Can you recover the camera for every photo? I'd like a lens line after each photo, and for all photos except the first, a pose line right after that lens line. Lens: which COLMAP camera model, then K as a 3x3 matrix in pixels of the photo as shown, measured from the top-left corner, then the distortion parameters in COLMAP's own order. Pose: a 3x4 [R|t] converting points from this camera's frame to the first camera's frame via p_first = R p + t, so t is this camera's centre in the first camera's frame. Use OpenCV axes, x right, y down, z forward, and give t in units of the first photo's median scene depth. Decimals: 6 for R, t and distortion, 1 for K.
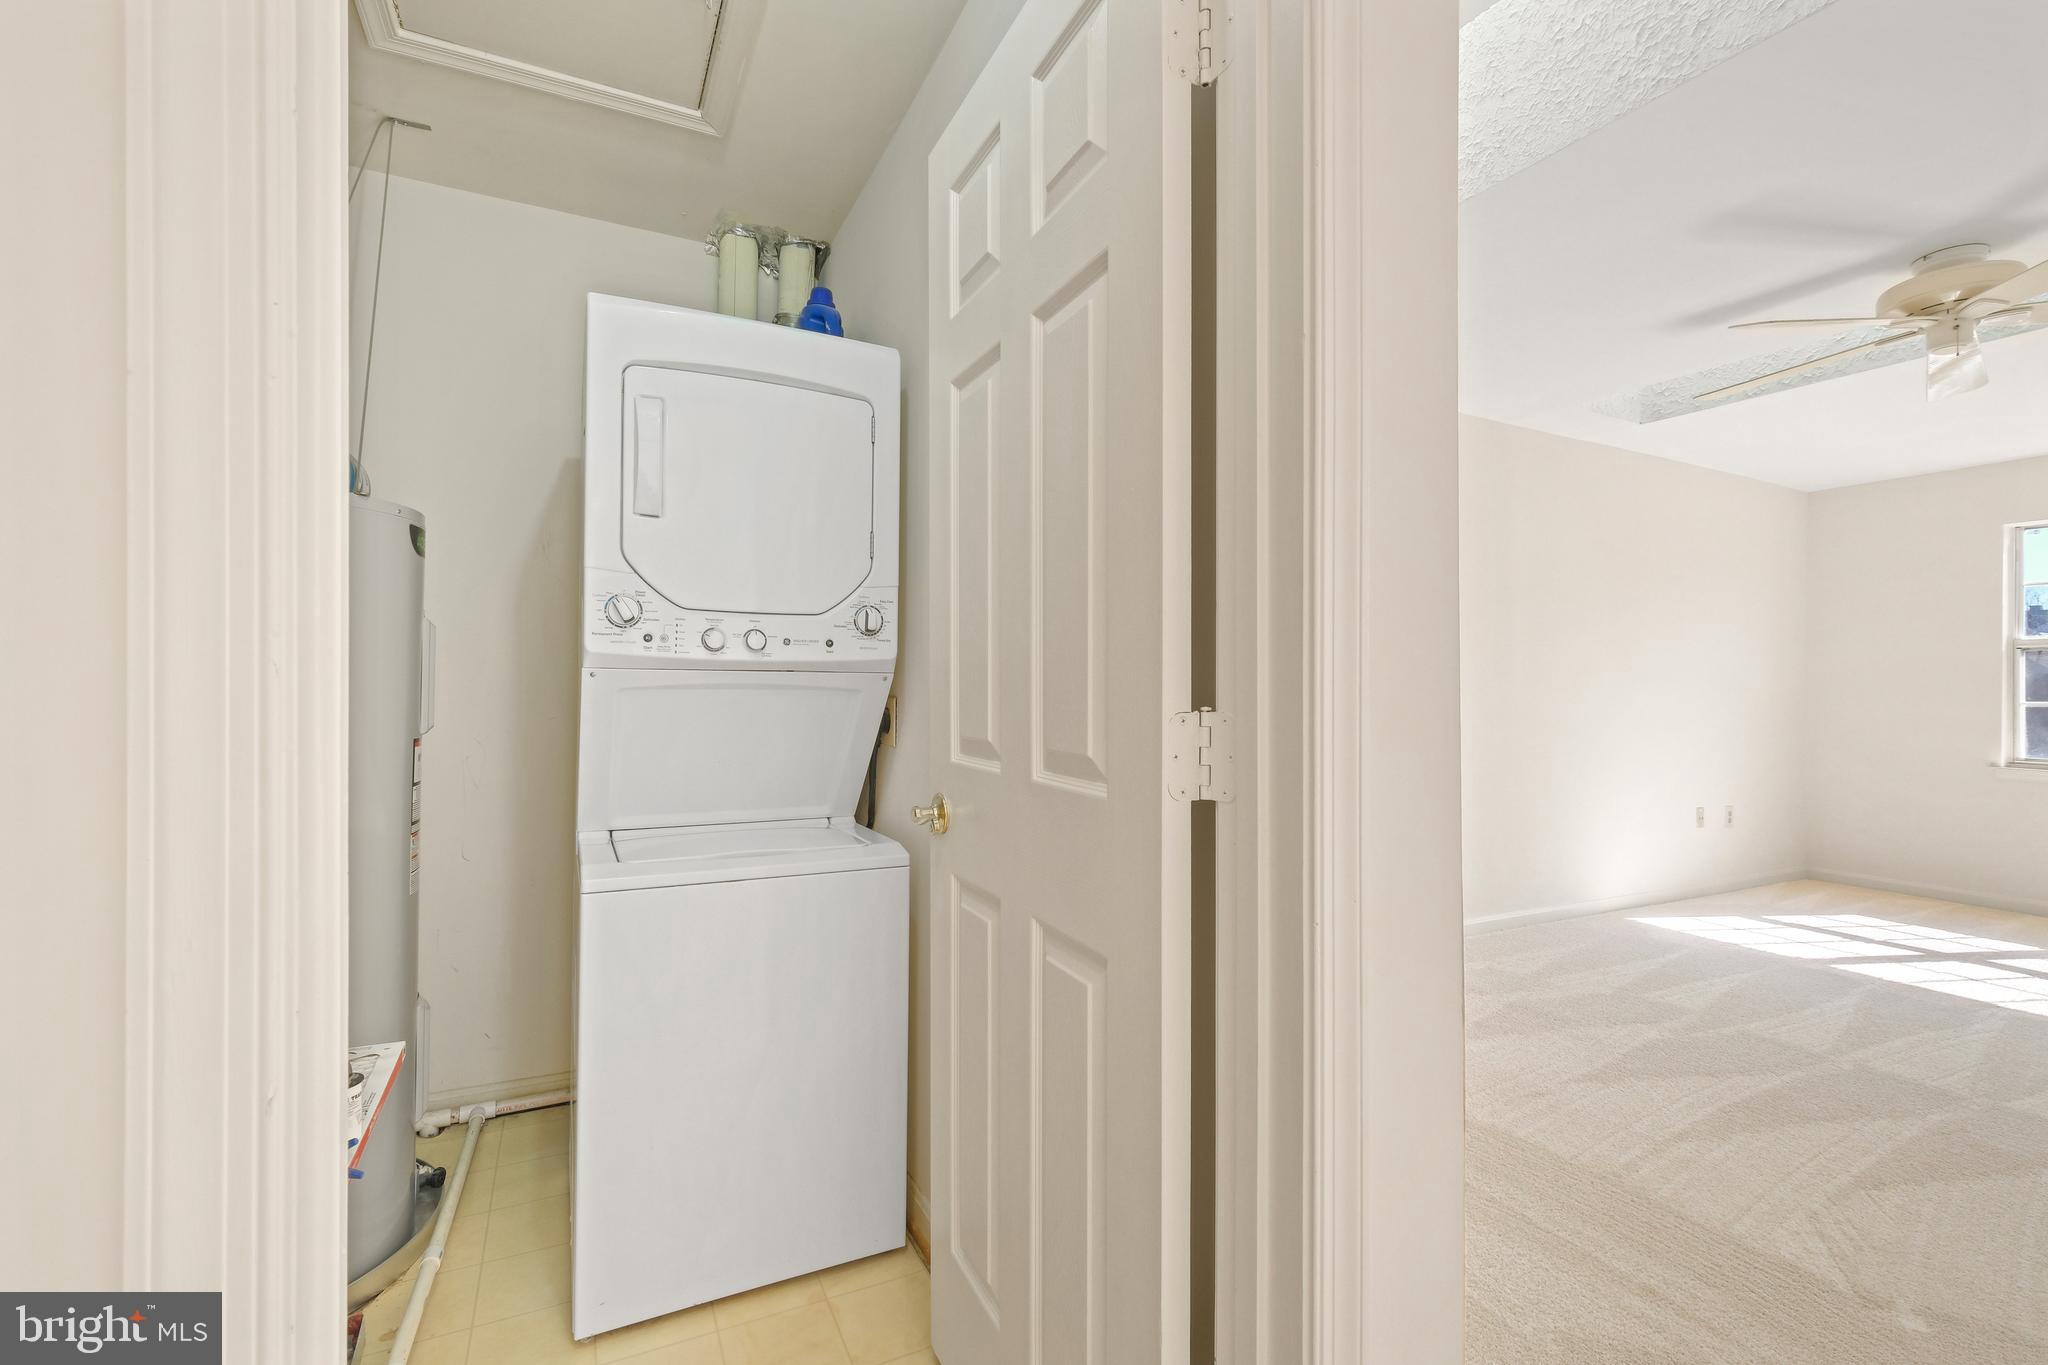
lens RADIAL K [[889.9, 0, 1019.0], [0, 889.9, 680.9], [0, 0, 1]] dist [-0.002356, -0.000830]
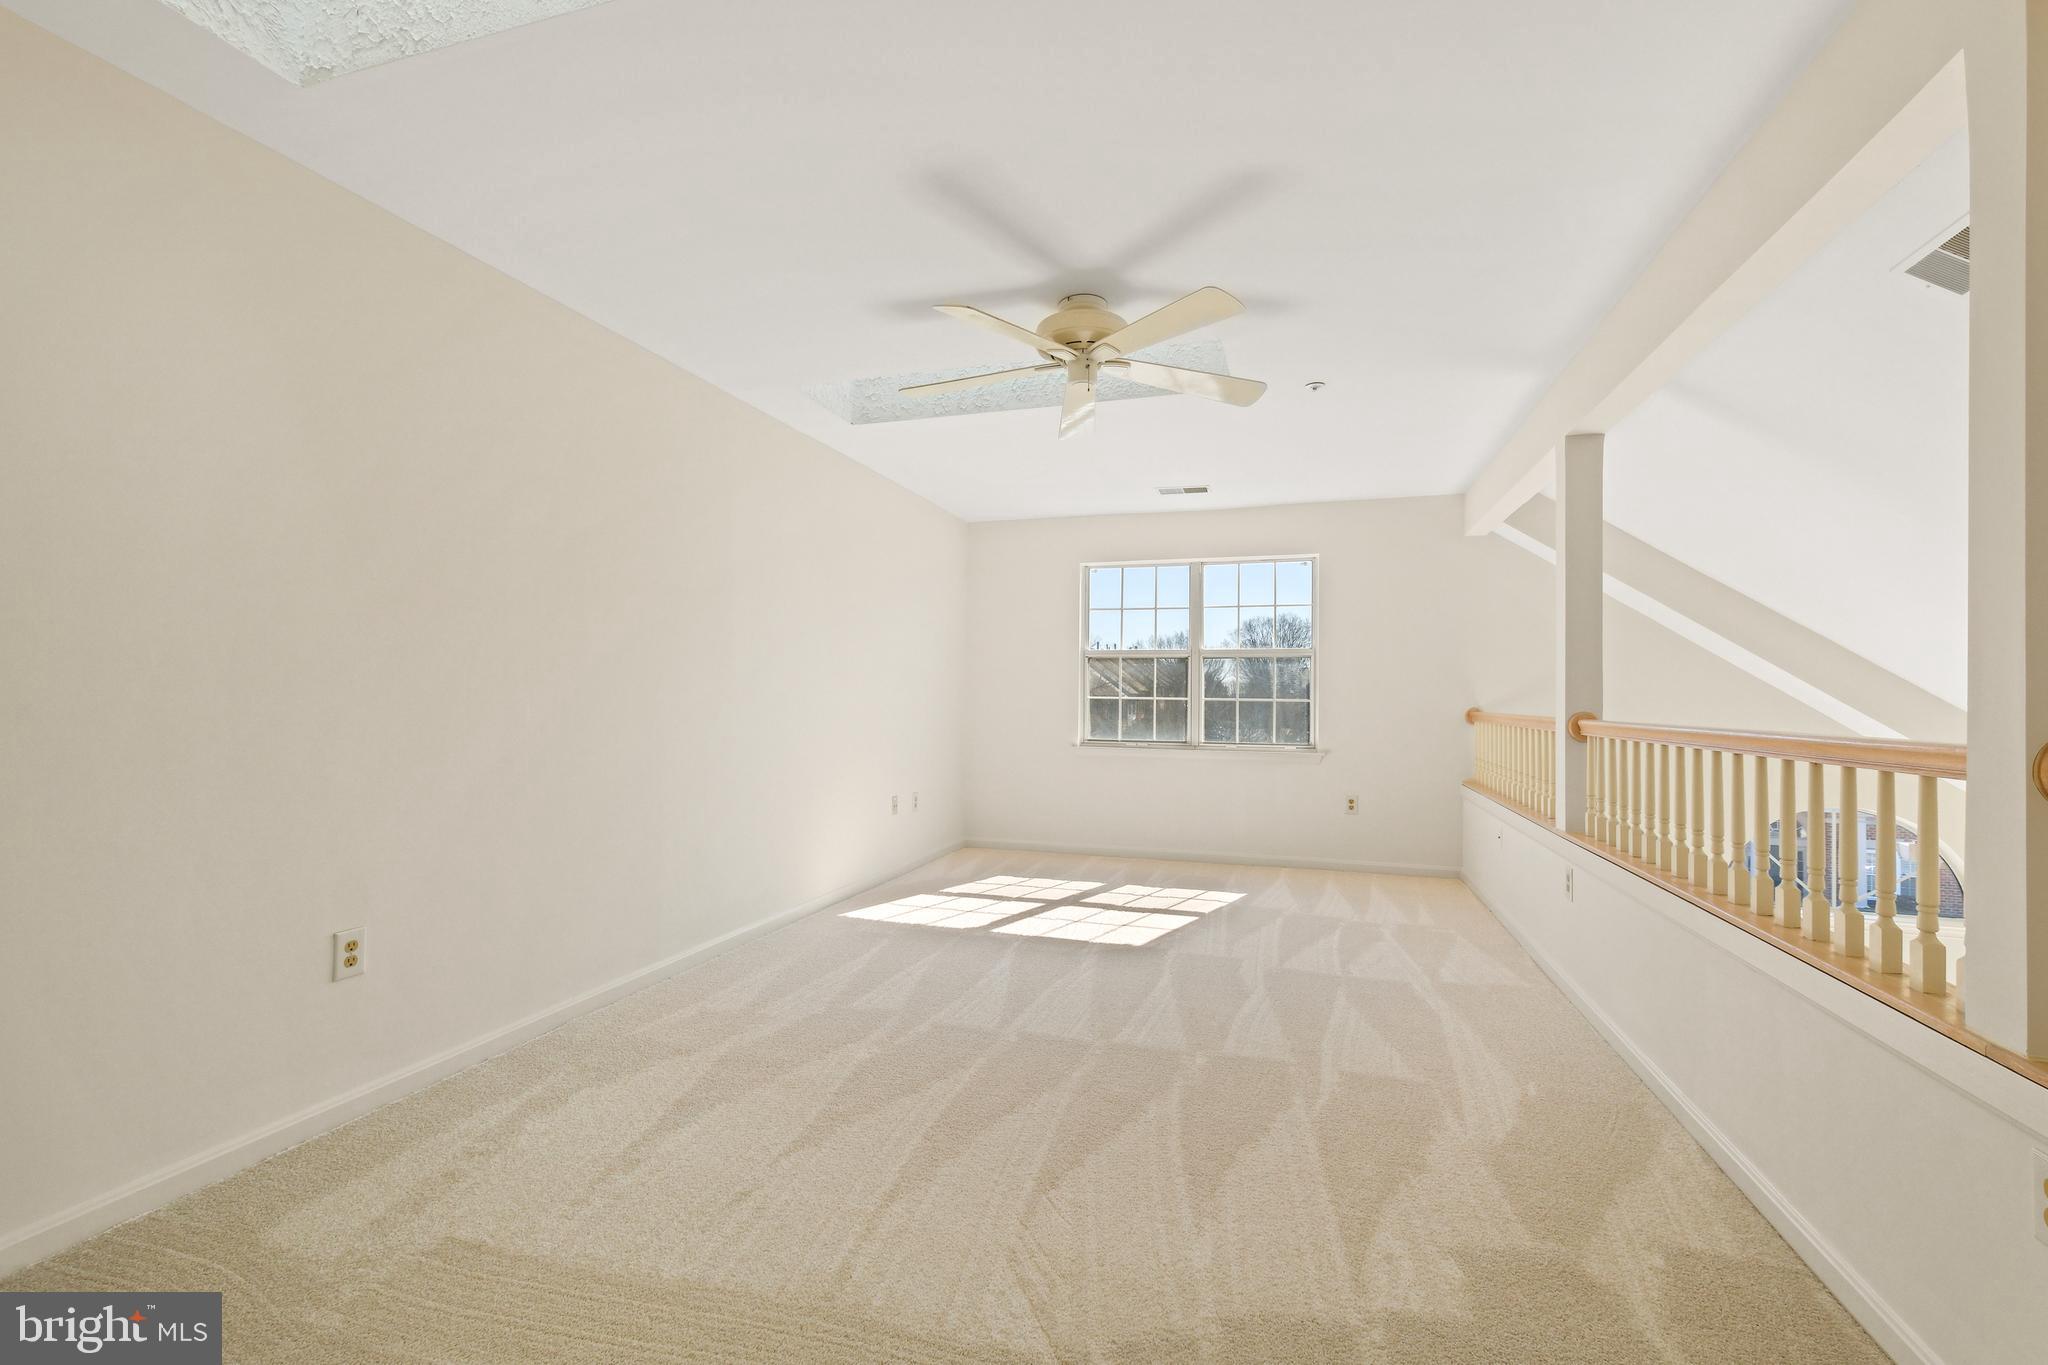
lens RADIAL K [[889.9, 0, 1024.6], [0, 889.9, 691.0], [0, 0, 1]] dist [-0.002356, -0.000830]
pose [[0.690848, -0.000472, 0.723000, 0.166872], [-0.007609, 0.999940, 0.007924, 0.009107], [-0.722960, -0.010976, 0.690803, 0.250484]]
